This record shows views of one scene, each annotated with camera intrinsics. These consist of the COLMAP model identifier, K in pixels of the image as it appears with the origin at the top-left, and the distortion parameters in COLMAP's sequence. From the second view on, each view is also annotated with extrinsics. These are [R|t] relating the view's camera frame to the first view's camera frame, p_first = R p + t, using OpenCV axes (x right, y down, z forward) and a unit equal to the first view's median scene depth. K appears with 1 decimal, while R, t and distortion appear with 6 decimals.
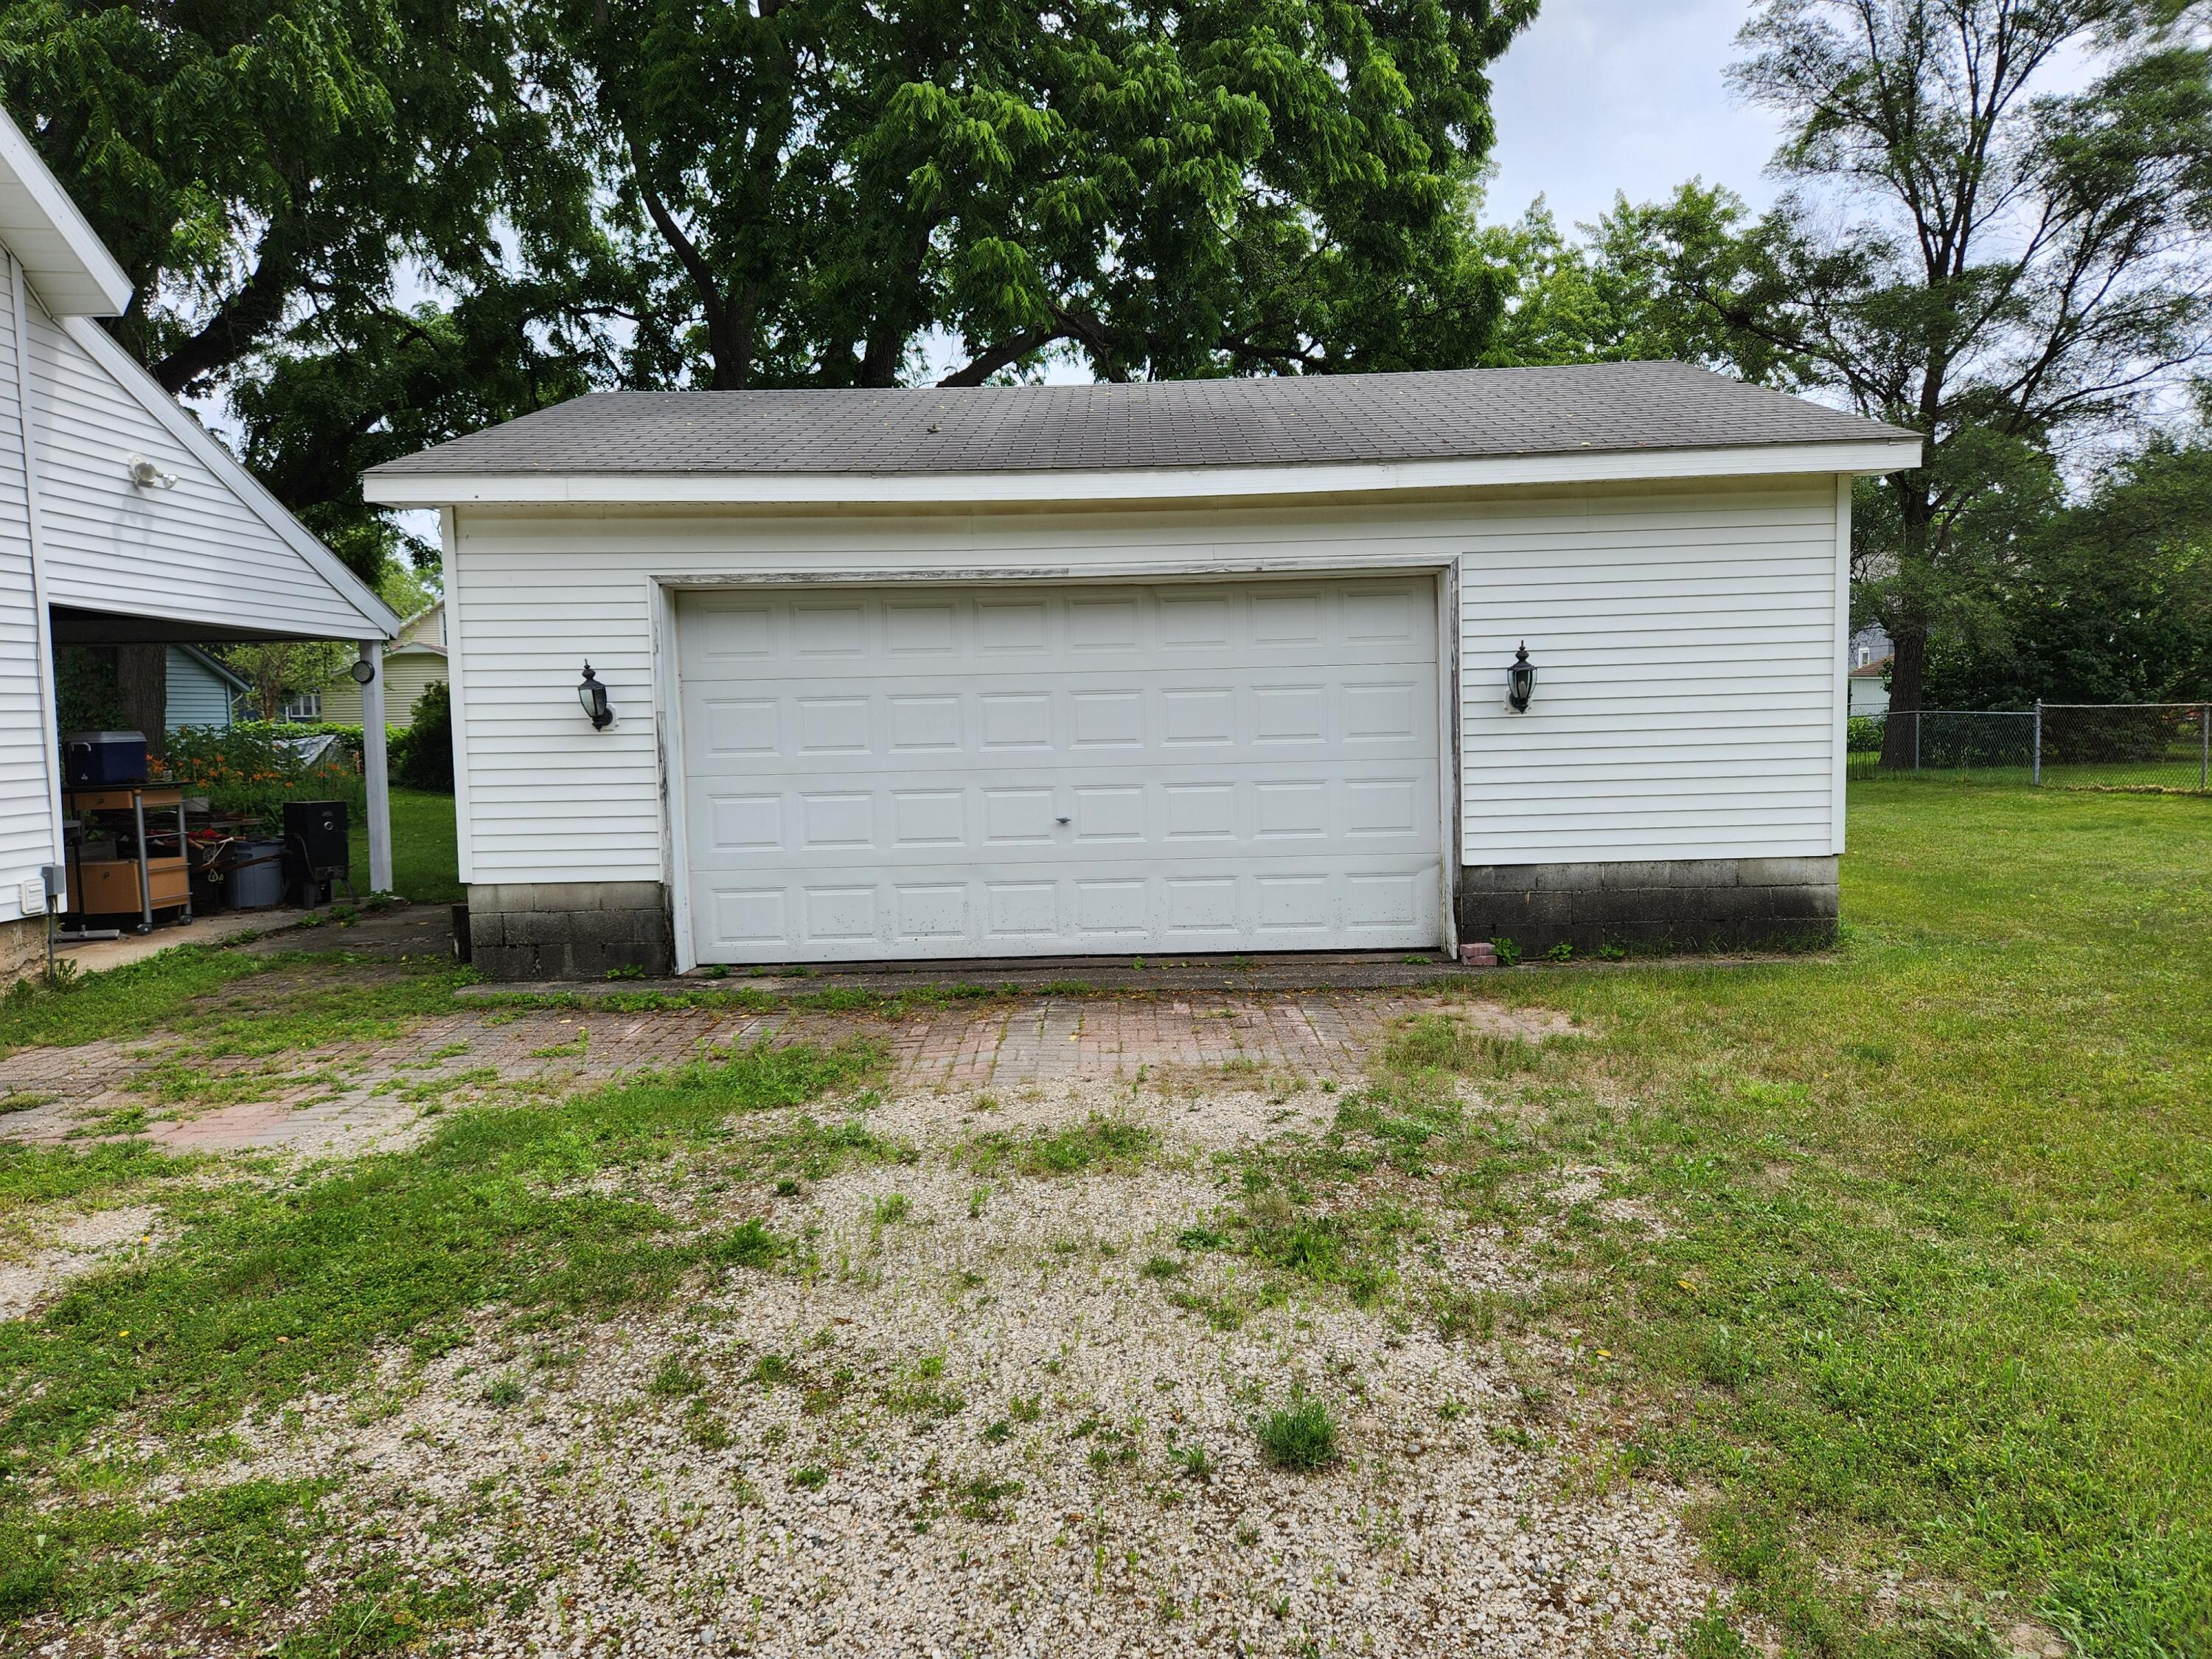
lens RADIAL K [[1466.7, 0, 1118.6], [0, 1466.7, 816.3], [0, 0, 1]] dist [0.072593, -0.063252]
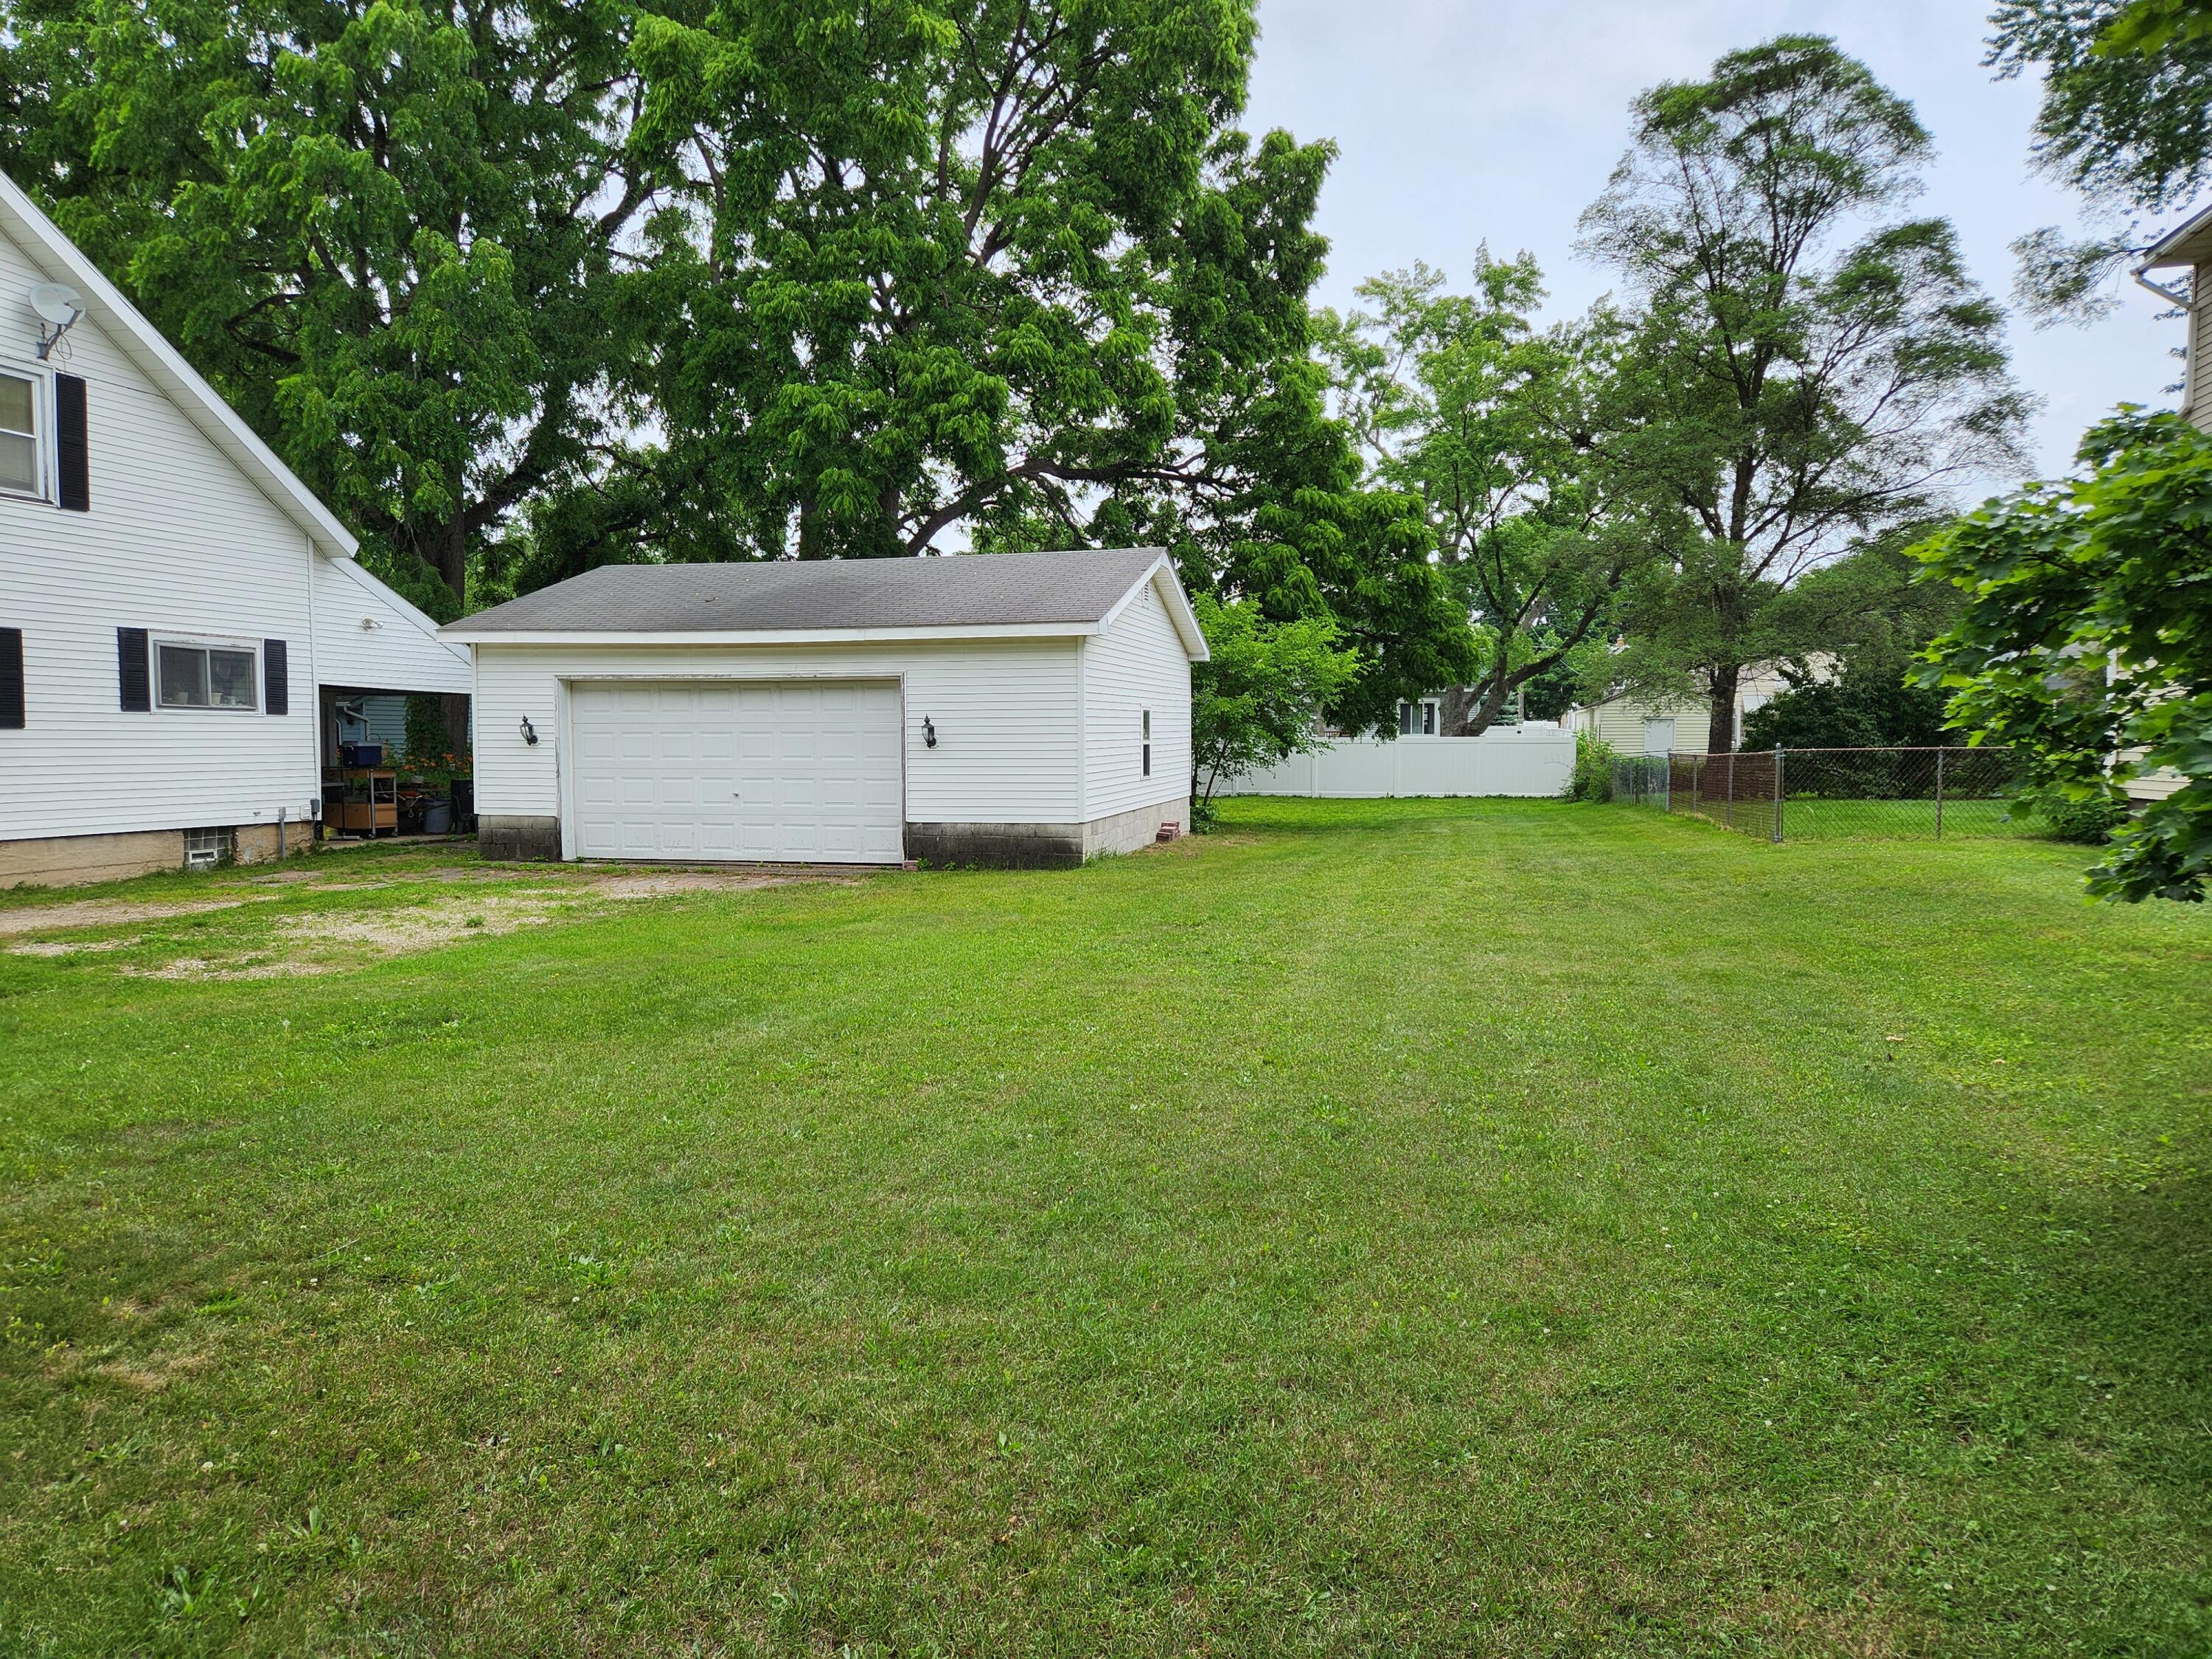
lens RADIAL K [[1470.5, 0, 1112.4], [0, 1470.5, 822.2], [0, 0, 1]] dist [0.081714, -0.071295]
pose [[0.971449, 0.035150, -0.234628, 0.981994], [-0.037803, 0.999262, -0.006818, 0.036586], [0.234216, 0.015493, 0.972061, -0.910875]]
